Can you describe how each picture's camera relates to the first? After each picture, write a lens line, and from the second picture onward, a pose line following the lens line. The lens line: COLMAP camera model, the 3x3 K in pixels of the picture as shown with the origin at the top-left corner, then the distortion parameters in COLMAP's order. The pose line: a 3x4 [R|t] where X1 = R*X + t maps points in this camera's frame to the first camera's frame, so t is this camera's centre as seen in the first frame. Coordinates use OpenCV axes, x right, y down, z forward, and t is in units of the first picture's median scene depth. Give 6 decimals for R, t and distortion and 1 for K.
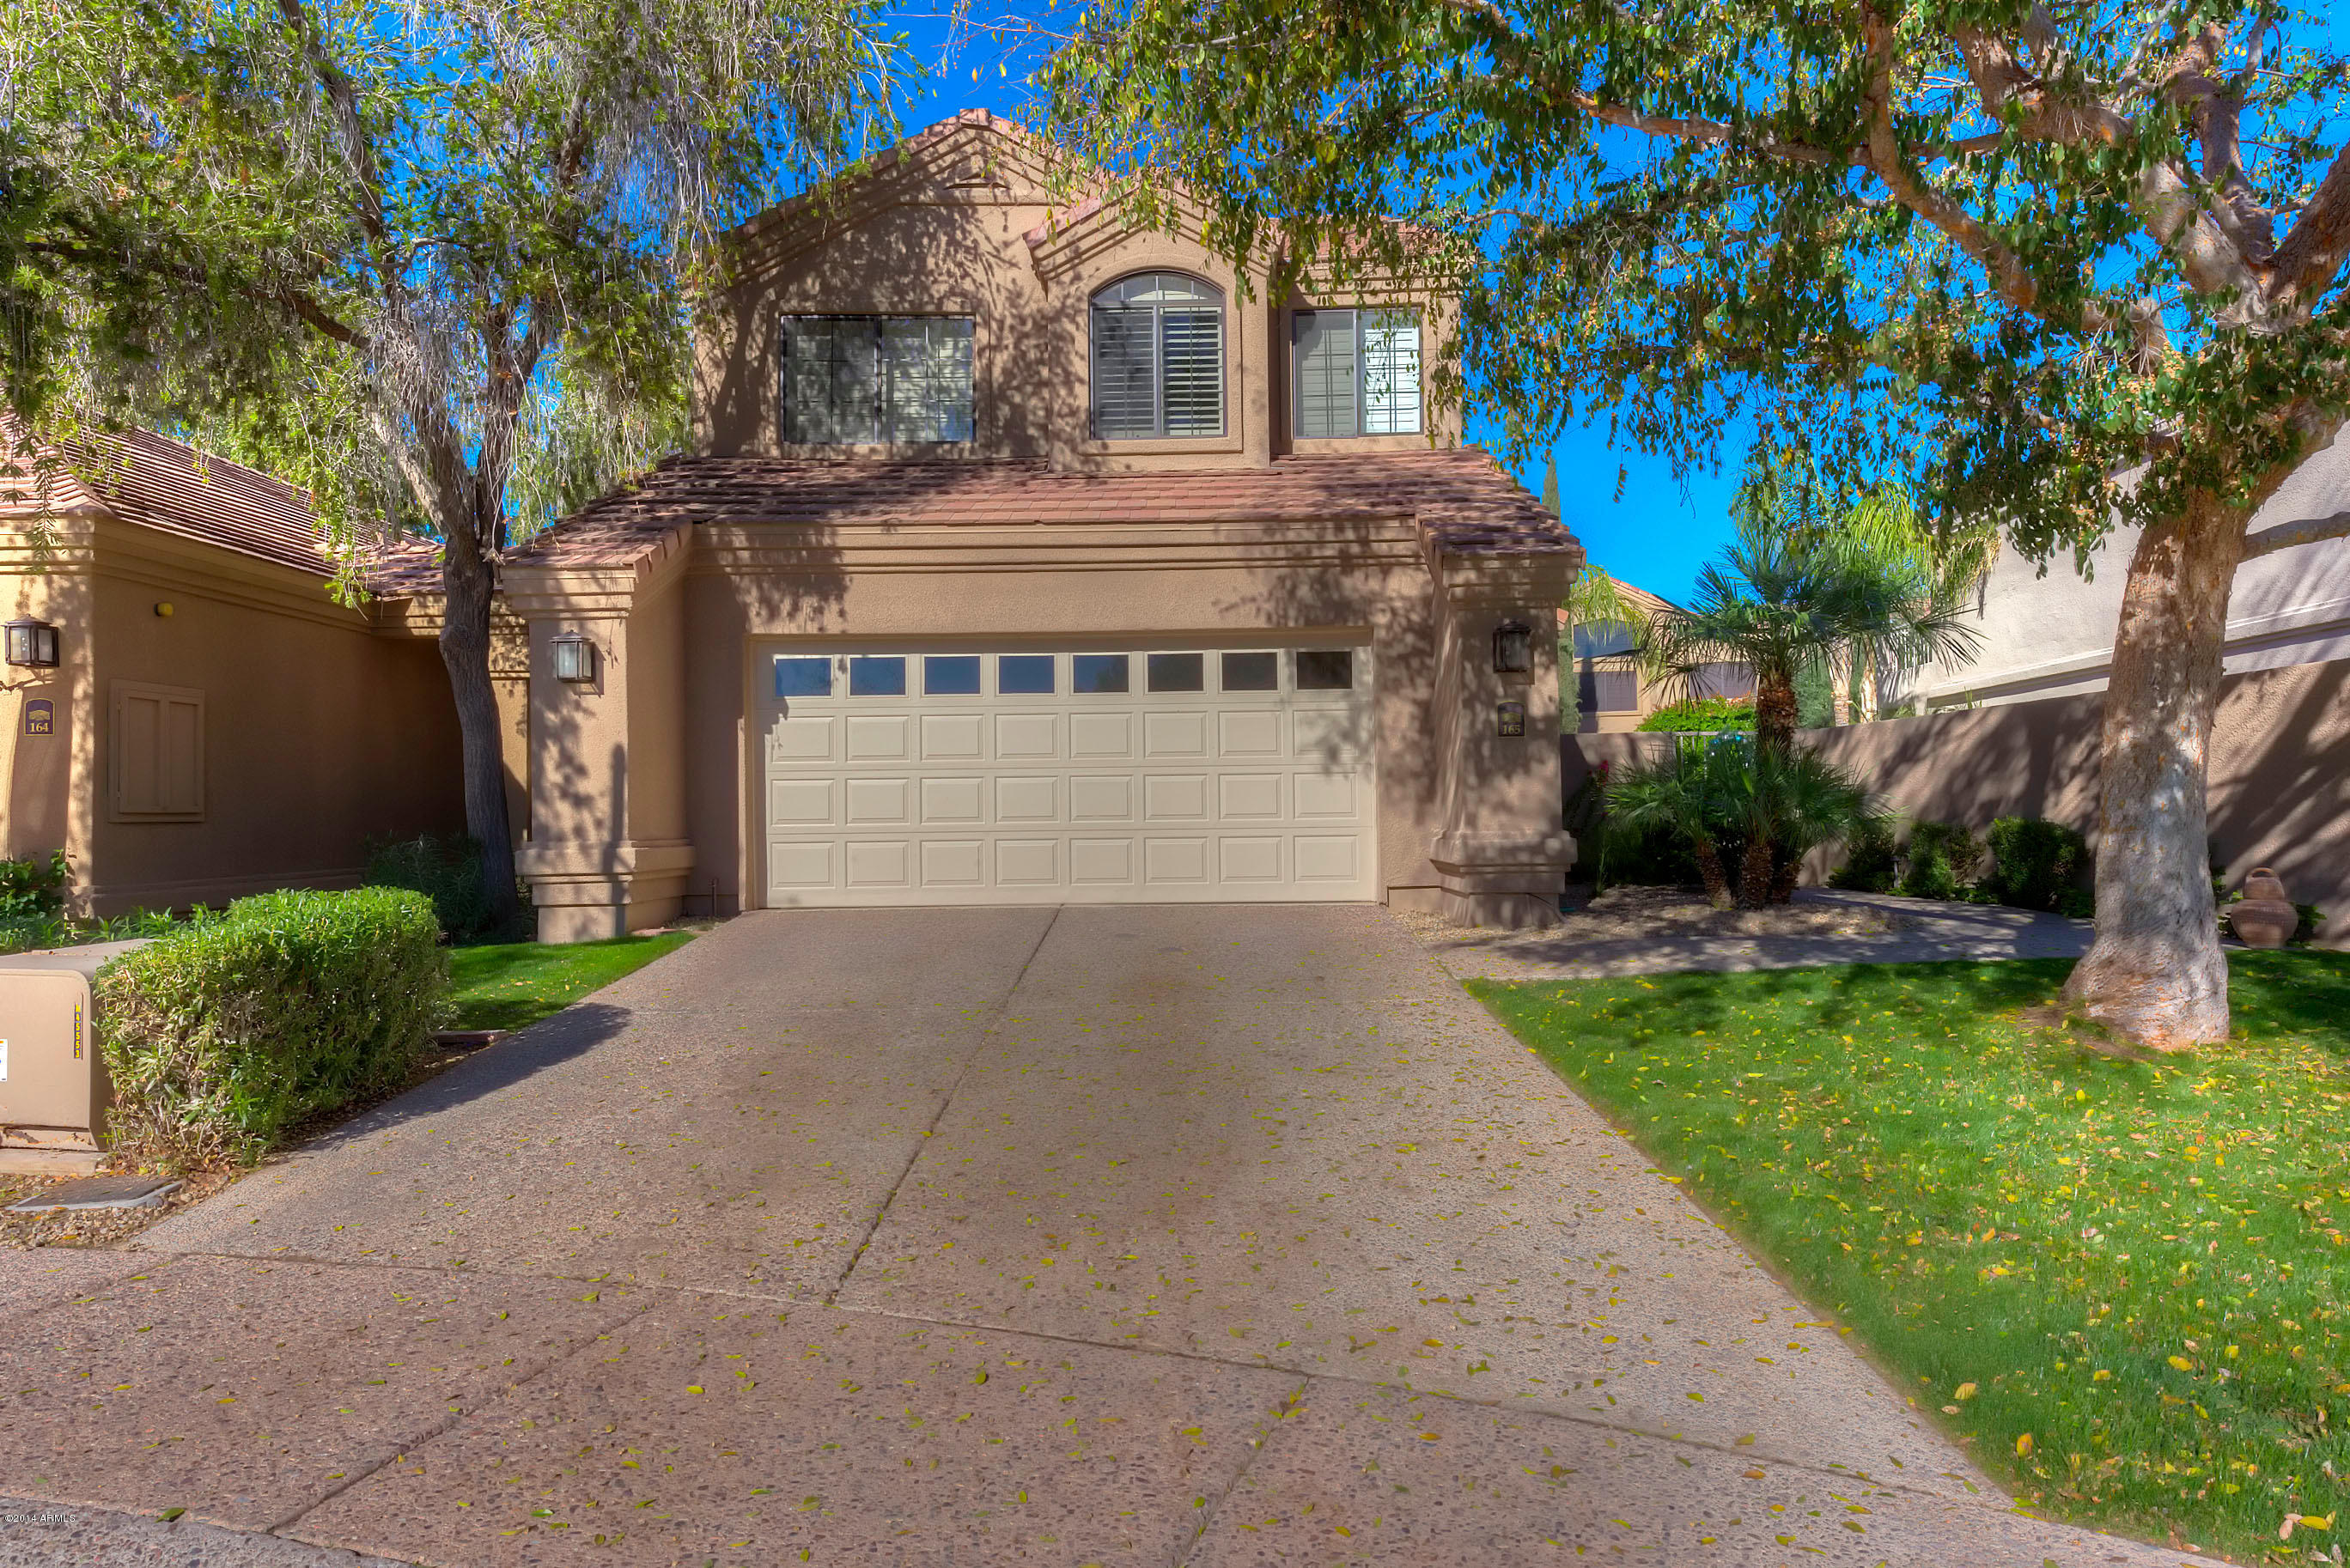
lens RADIAL K [[891.5, 0, 1165.2], [0, 891.5, 791.0], [0, 0, 1]] dist [0.000672, 0.000022]
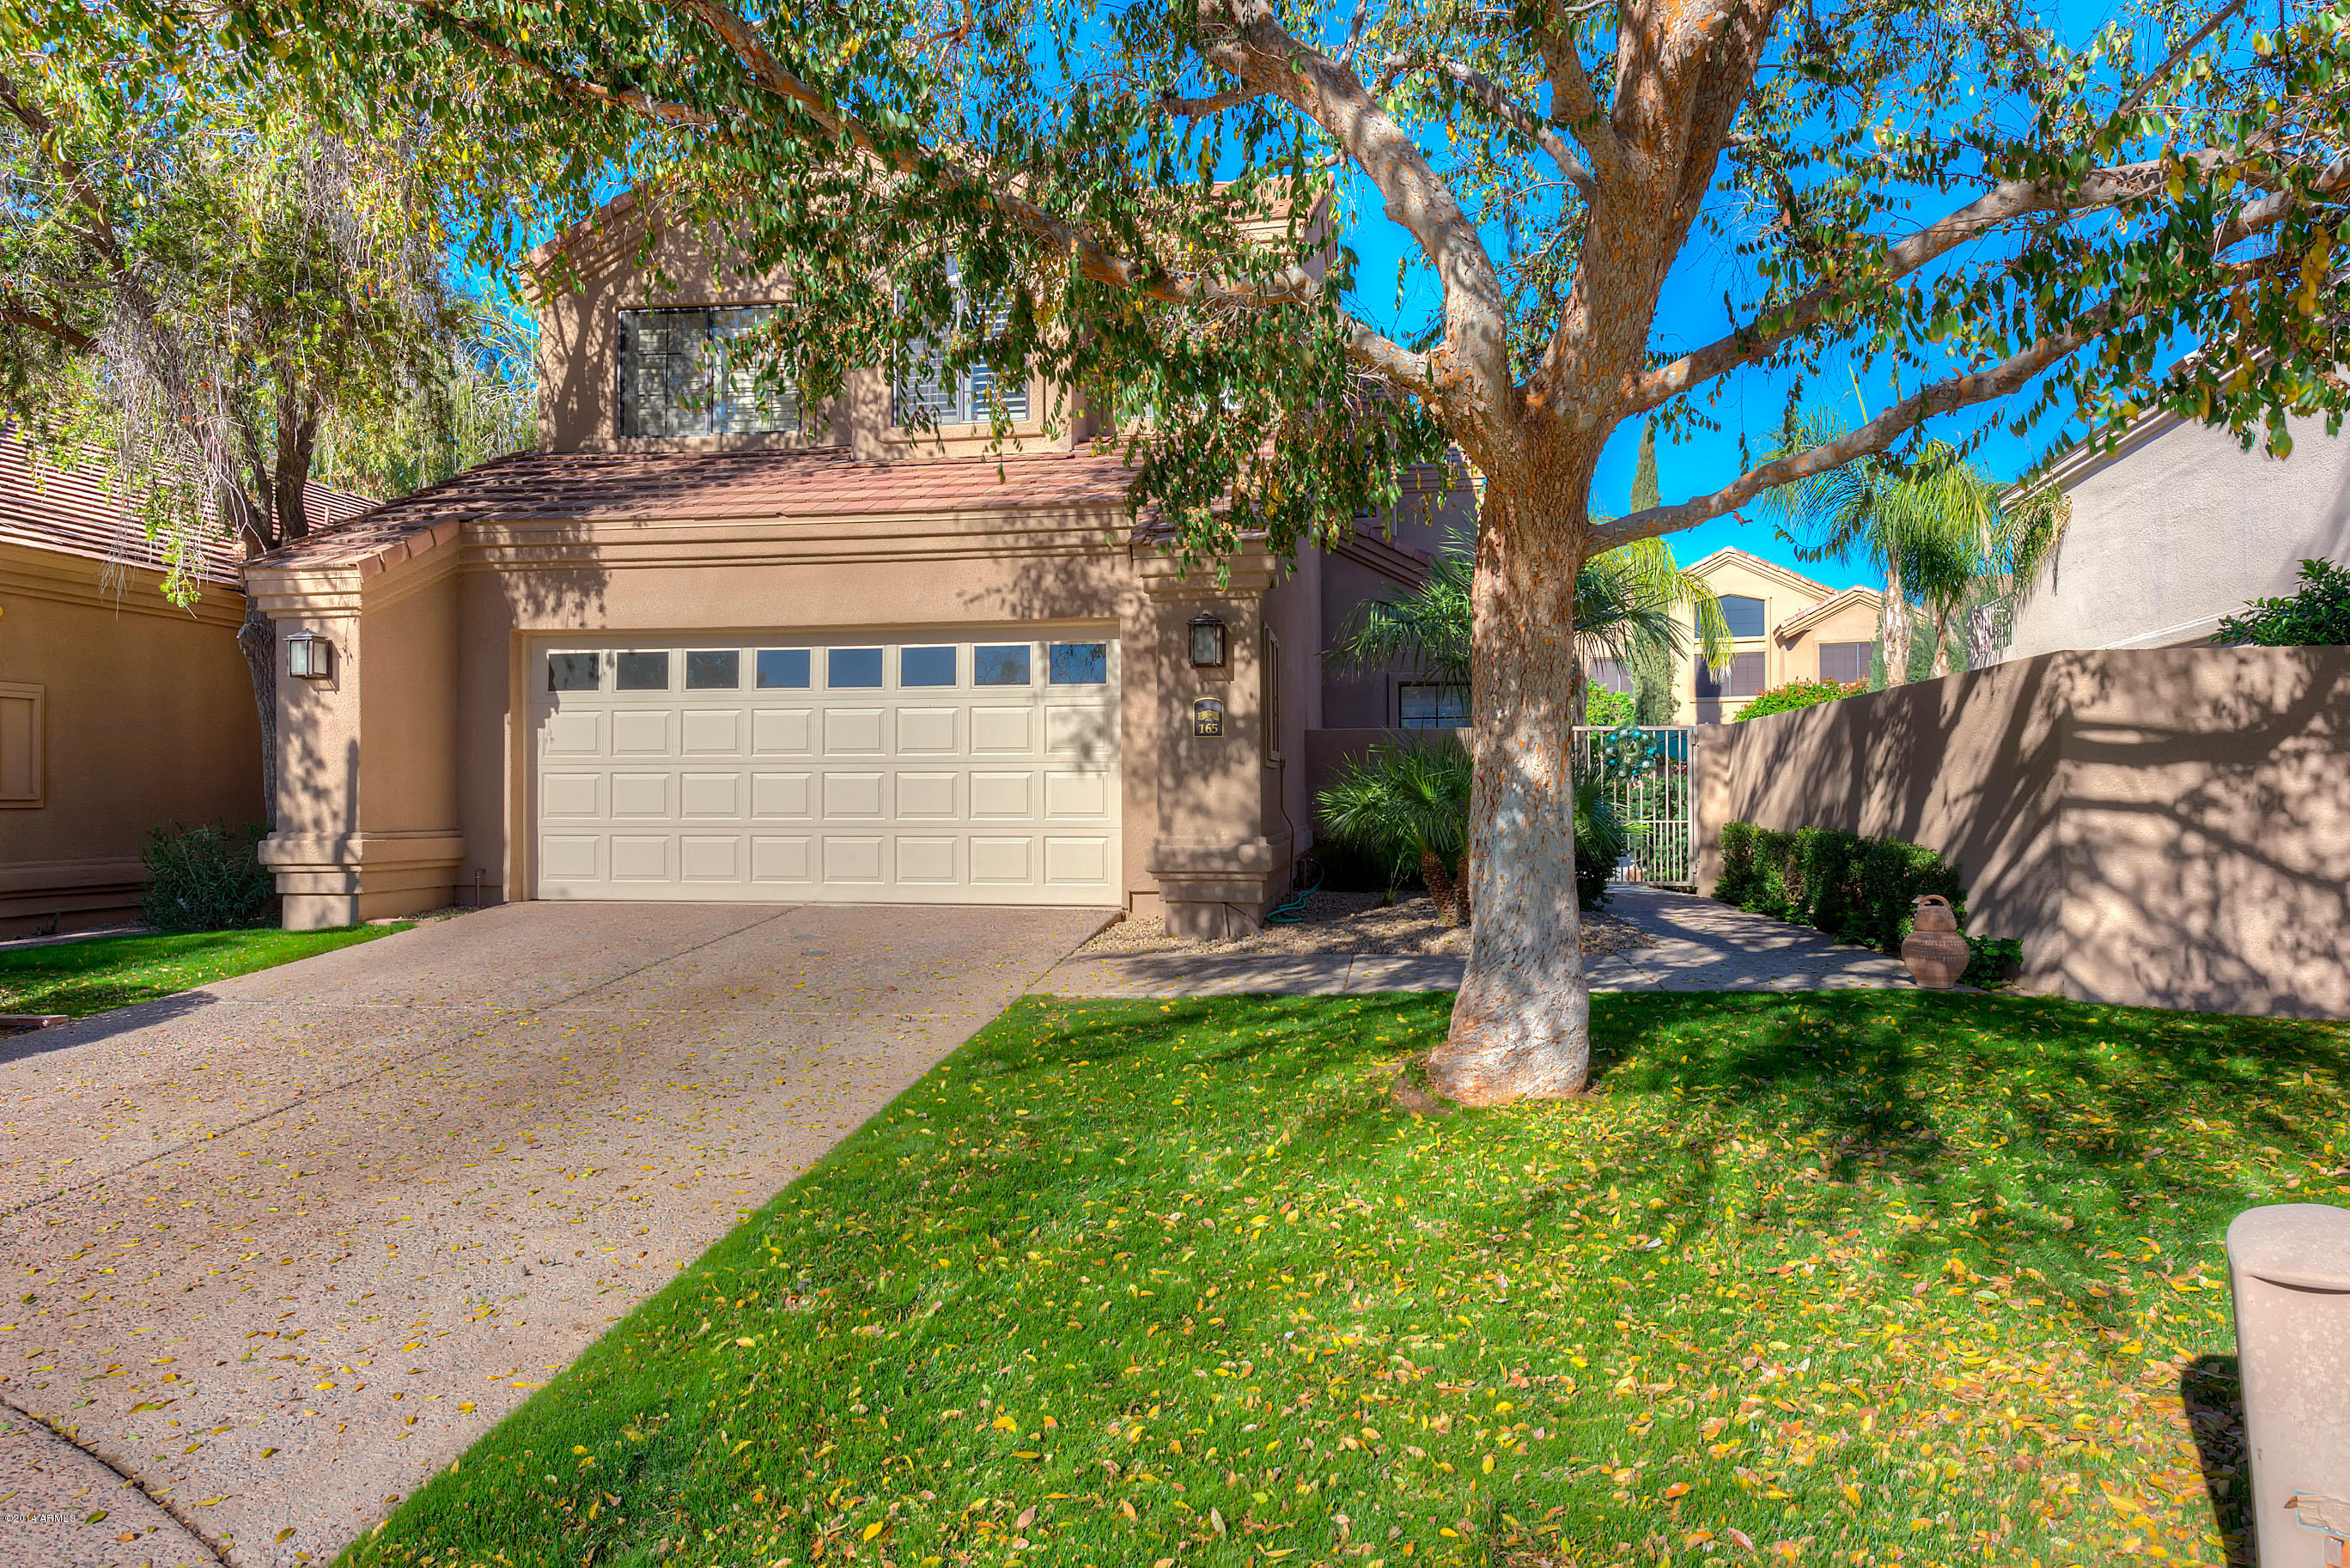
lens RADIAL K [[924.3, 0, 1175.0], [0, 924.3, 784.0], [0, 0, 1]] dist [0.000972, -0.000199]
pose [[0.995492, 0.009494, -0.094372, 0.386058], [-0.008887, 0.999937, 0.006852, -0.014193], [0.094431, -0.005983, 0.995513, 0.021128]]
